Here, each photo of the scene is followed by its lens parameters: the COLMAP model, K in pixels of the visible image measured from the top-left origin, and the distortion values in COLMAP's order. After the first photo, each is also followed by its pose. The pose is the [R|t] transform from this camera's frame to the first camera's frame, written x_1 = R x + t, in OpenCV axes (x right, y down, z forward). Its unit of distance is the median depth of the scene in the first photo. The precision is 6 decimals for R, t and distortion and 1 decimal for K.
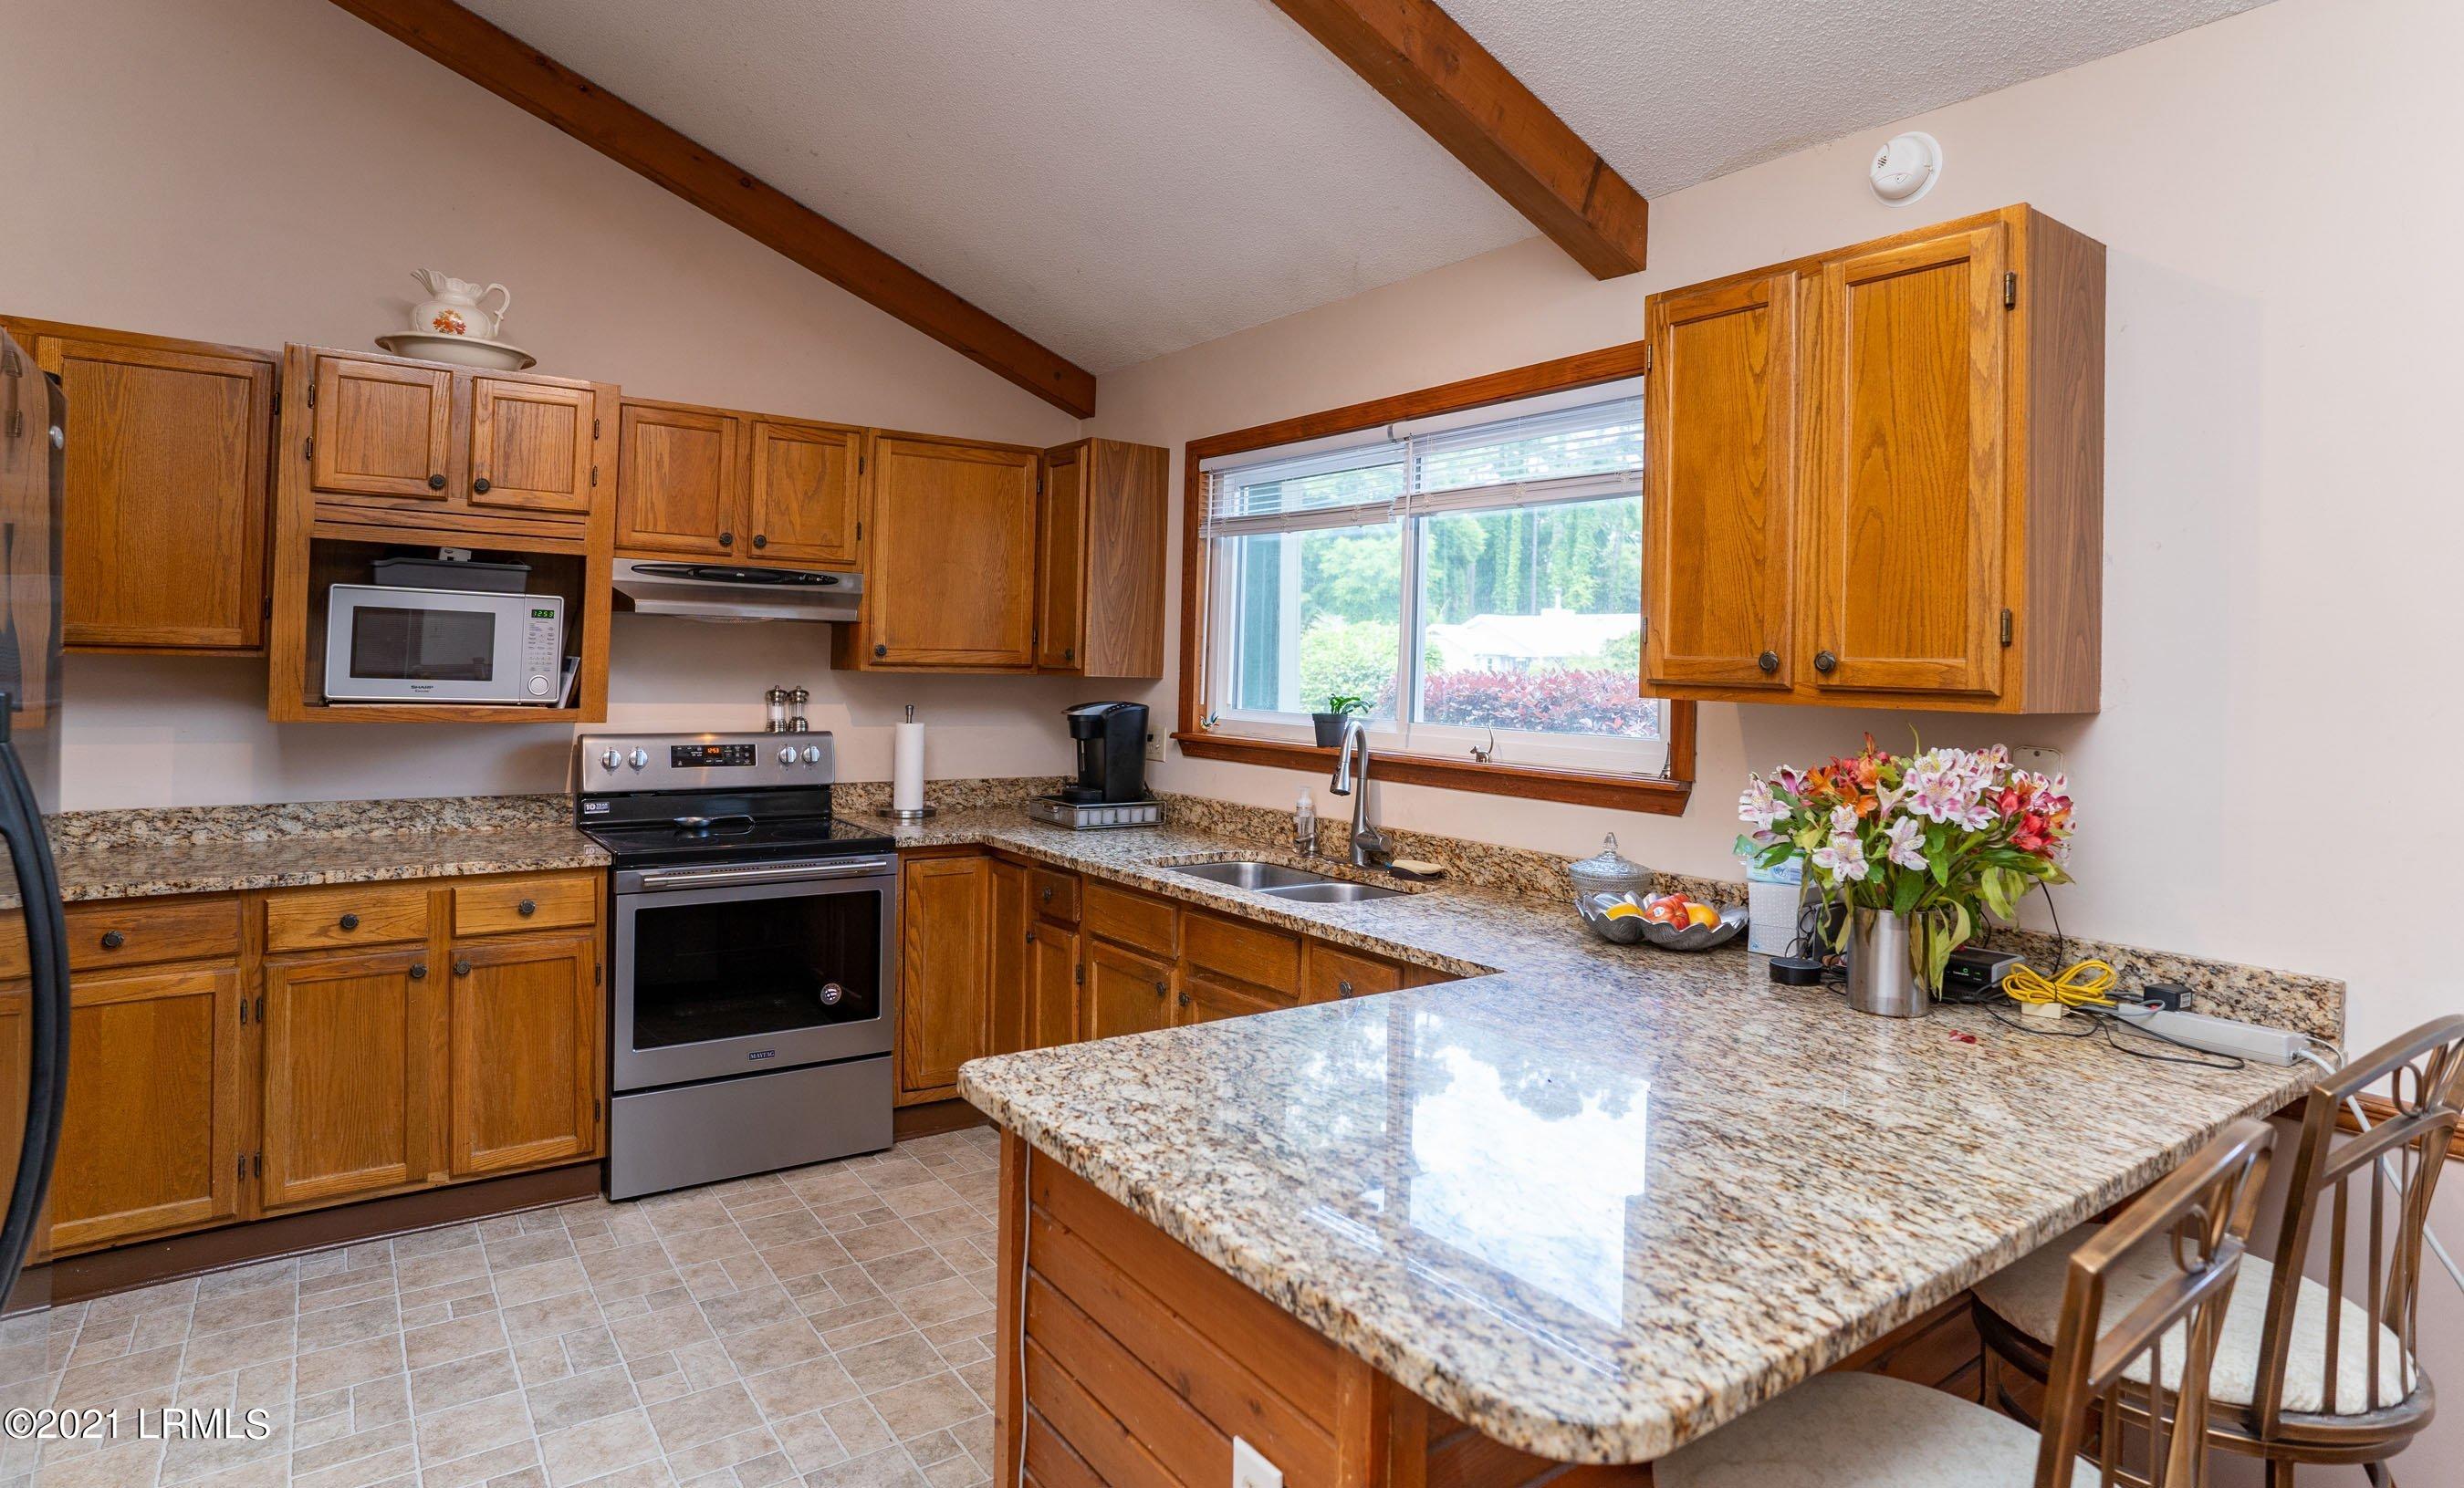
lens RADIAL K [[1307.9, 0, 1223.5], [0, 1307.9, 642.8], [0, 0, 1]] dist [-0.073970, 0.040558]
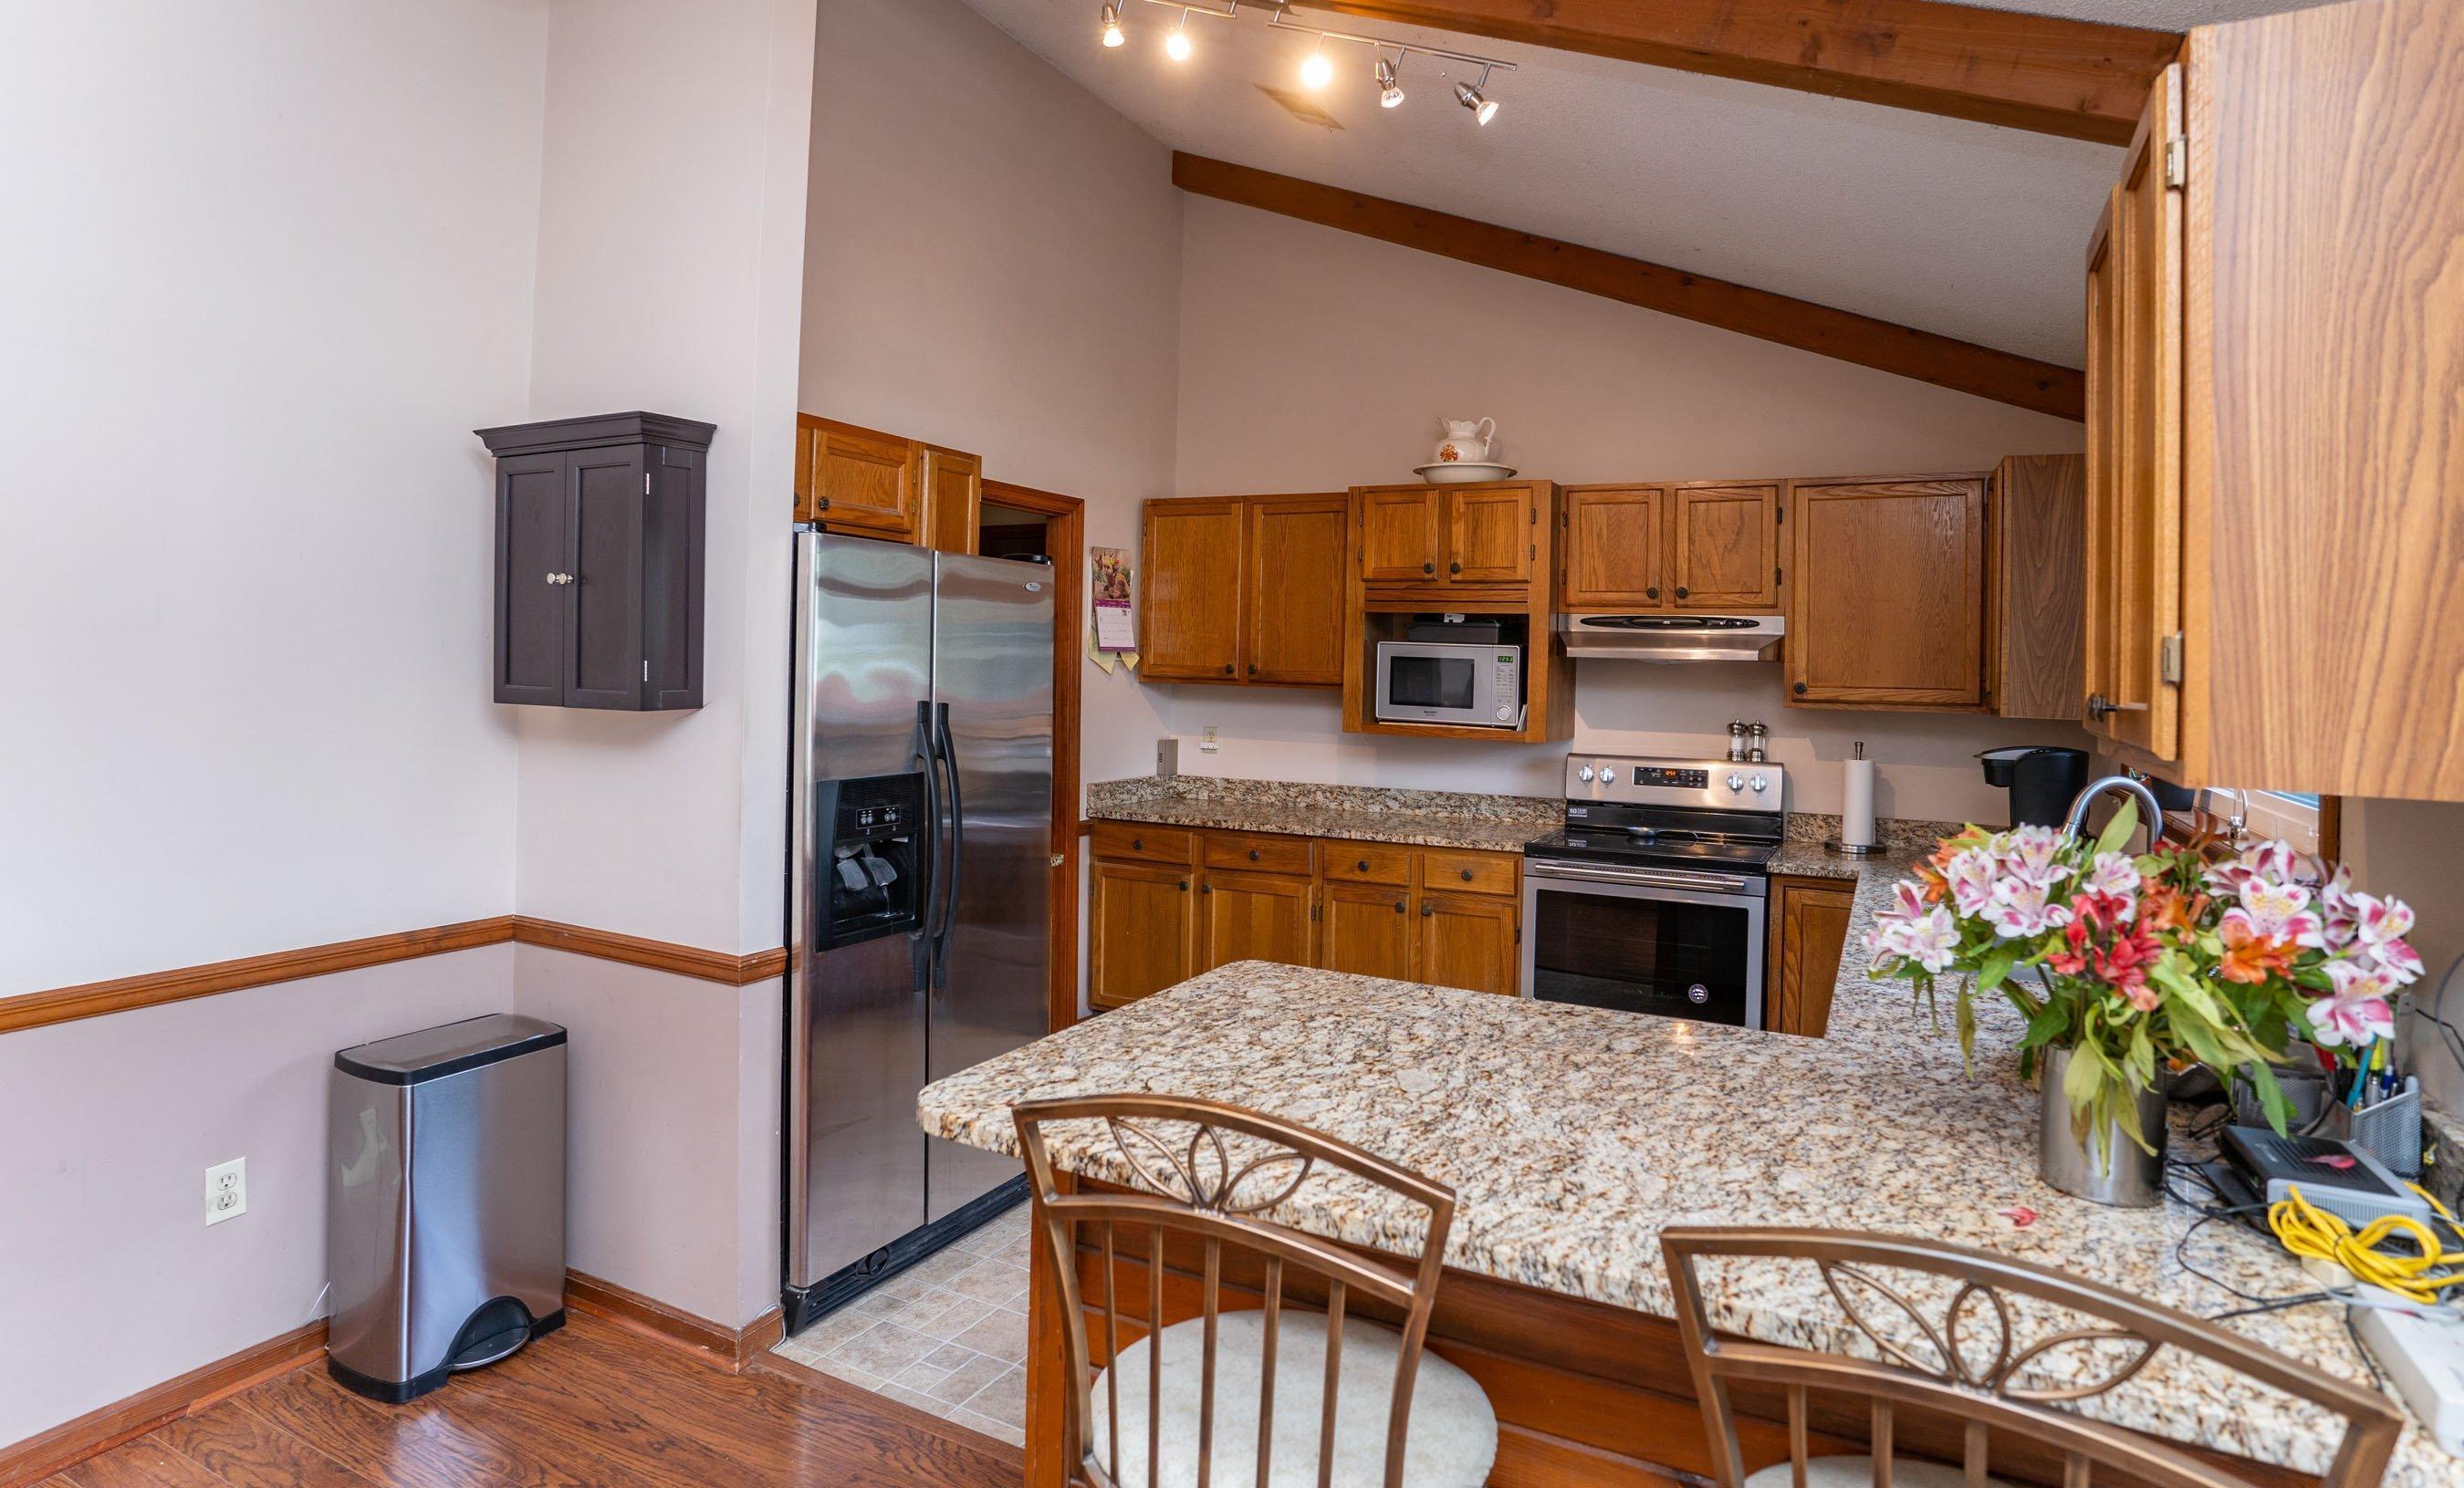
lens RADIAL K [[1307.6, 0, 1227.0], [0, 1307.6, 655.8], [0, 0, 1]] dist [-0.077070, 0.041746]
pose [[0.453408, -0.016373, -0.891153, 0.543958], [0.002159, 0.999849, -0.017271, -0.003660], [0.891301, 0.005907, 0.453374, 0.131183]]
